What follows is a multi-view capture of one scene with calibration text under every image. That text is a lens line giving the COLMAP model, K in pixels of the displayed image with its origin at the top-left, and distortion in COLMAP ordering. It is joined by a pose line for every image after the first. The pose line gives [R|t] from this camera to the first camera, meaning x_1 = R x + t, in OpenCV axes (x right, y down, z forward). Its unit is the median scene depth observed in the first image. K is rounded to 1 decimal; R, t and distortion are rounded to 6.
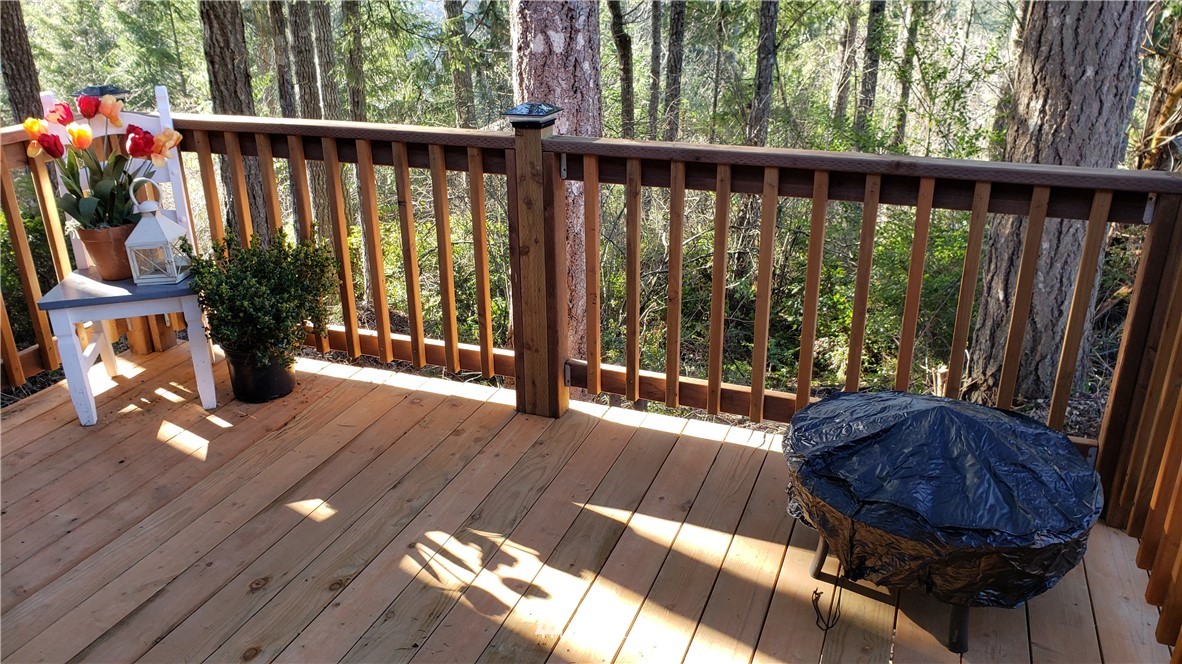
lens RADIAL K [[917.6, 0, 591.0], [0, 917.6, 332.0], [0, 0, 1]] dist [0.075716, -0.006640]
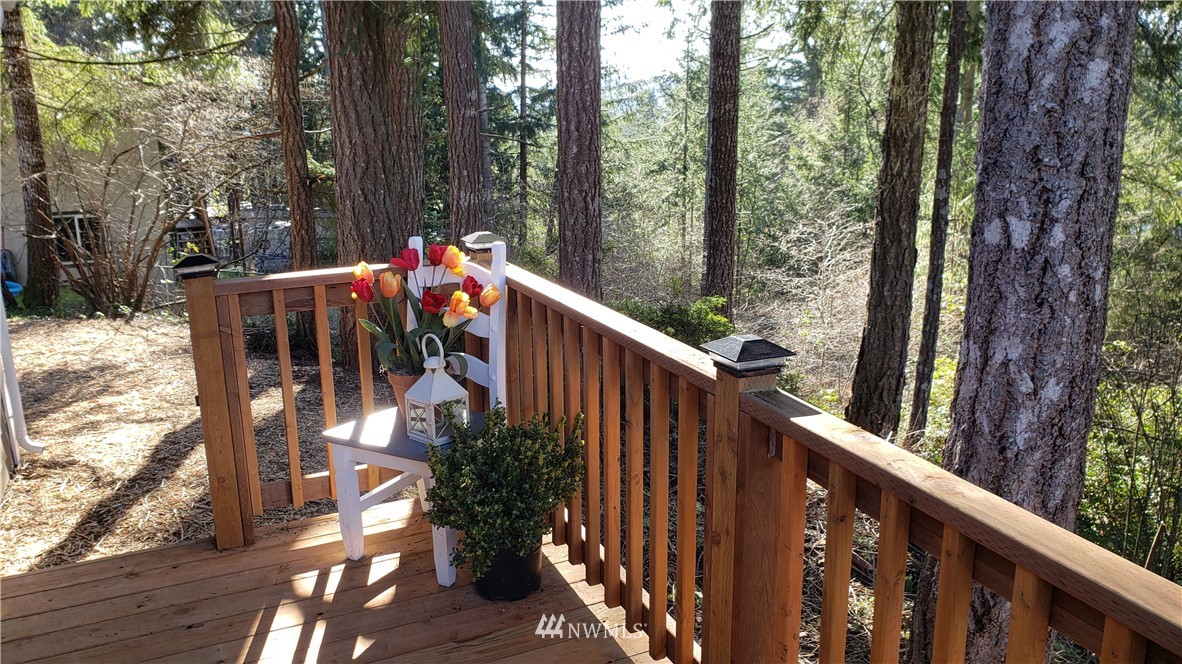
lens RADIAL K [[974.2, 0, 591.0], [0, 974.2, 332.0], [0, 0, 1]] dist [0.002326, -0.001530]
pose [[0.723923, 0.185517, -0.664469, 0.225249], [-0.266049, 0.963736, -0.020783, -0.141941], [0.636517, 0.191826, 0.747027, 0.269491]]
